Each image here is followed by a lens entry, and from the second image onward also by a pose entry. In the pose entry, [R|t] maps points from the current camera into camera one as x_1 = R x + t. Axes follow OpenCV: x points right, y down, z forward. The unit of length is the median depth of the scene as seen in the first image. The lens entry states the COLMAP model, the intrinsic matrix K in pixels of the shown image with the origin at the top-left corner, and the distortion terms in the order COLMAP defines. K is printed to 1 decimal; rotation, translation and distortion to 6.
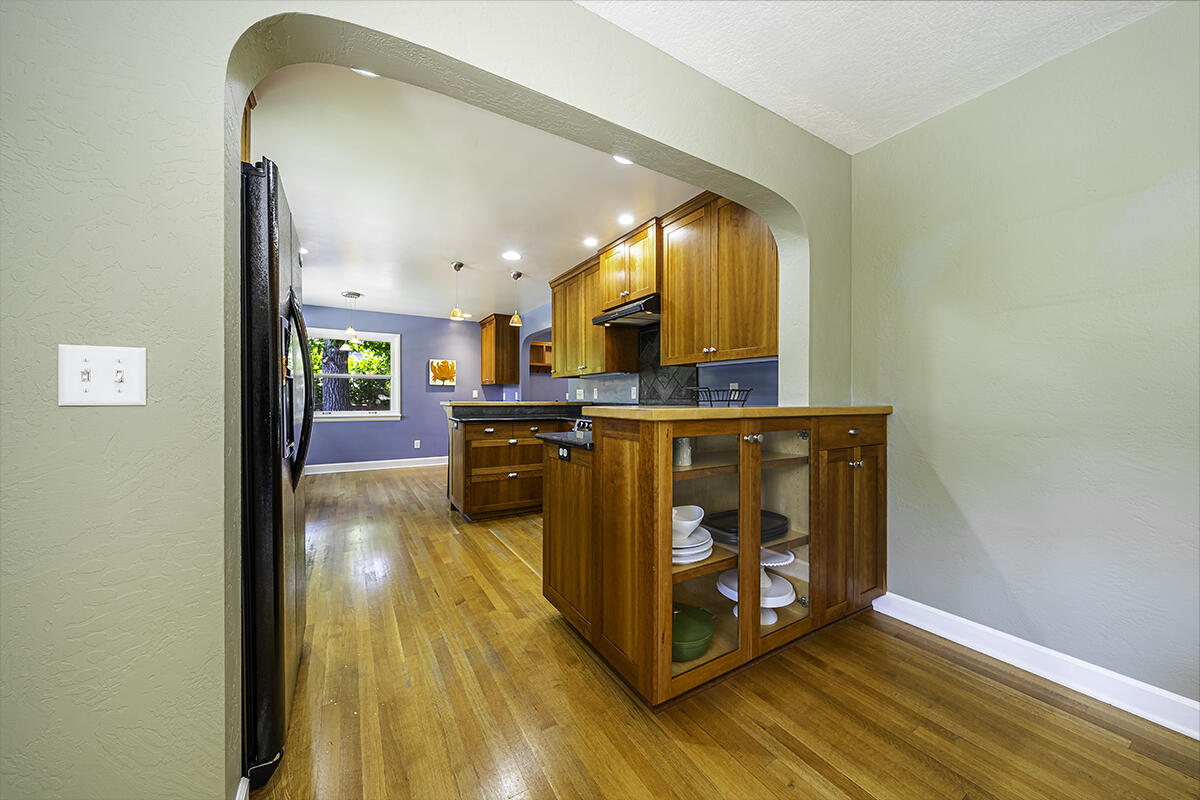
lens RADIAL K [[415.1, 0, 600.0], [0, 415.1, 400.0], [0, 0, 1]] dist [0.000292, 0.000014]
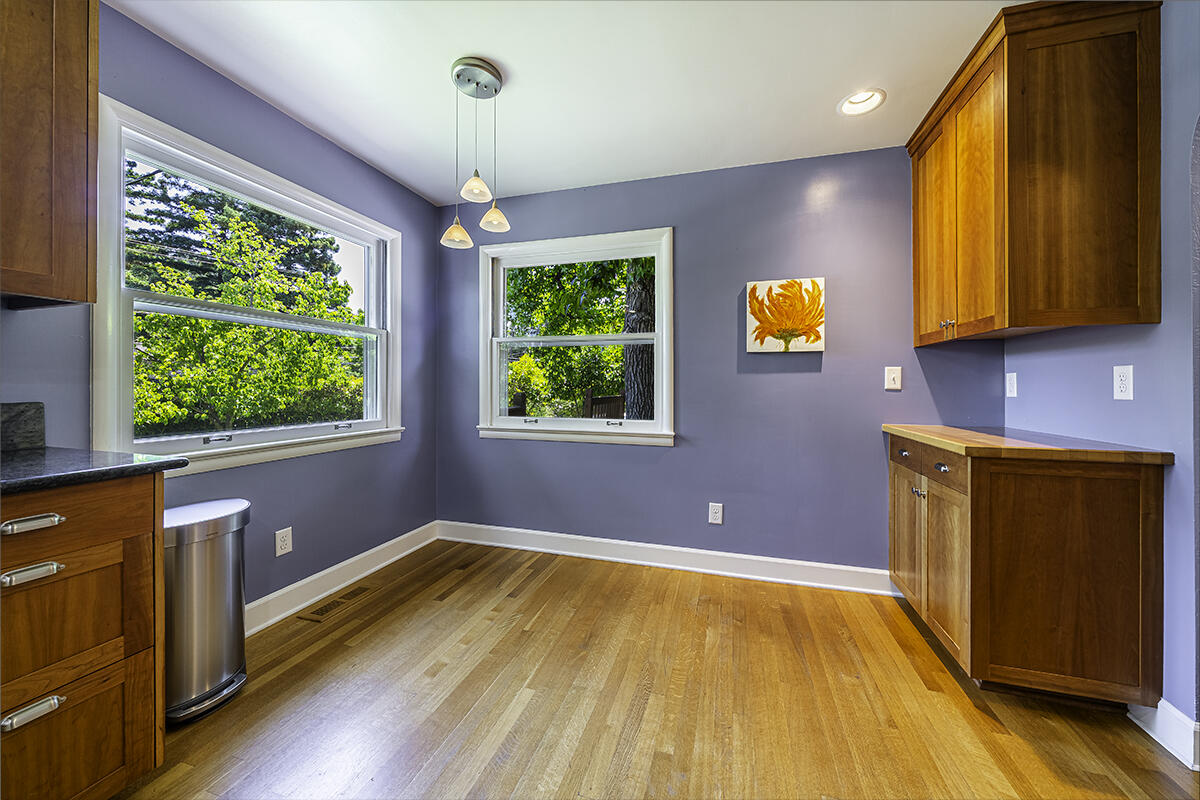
lens RADIAL K [[415.1, 0, 600.0], [0, 415.1, 400.0], [0, 0, 1]] dist [0.000292, 0.000014]
pose [[0.653669, 0.000083, -0.756781, -0.219793], [-0.000705, 1.000000, -0.000499, 0.004842], [0.756780, 0.000860, 0.653669, 0.665122]]
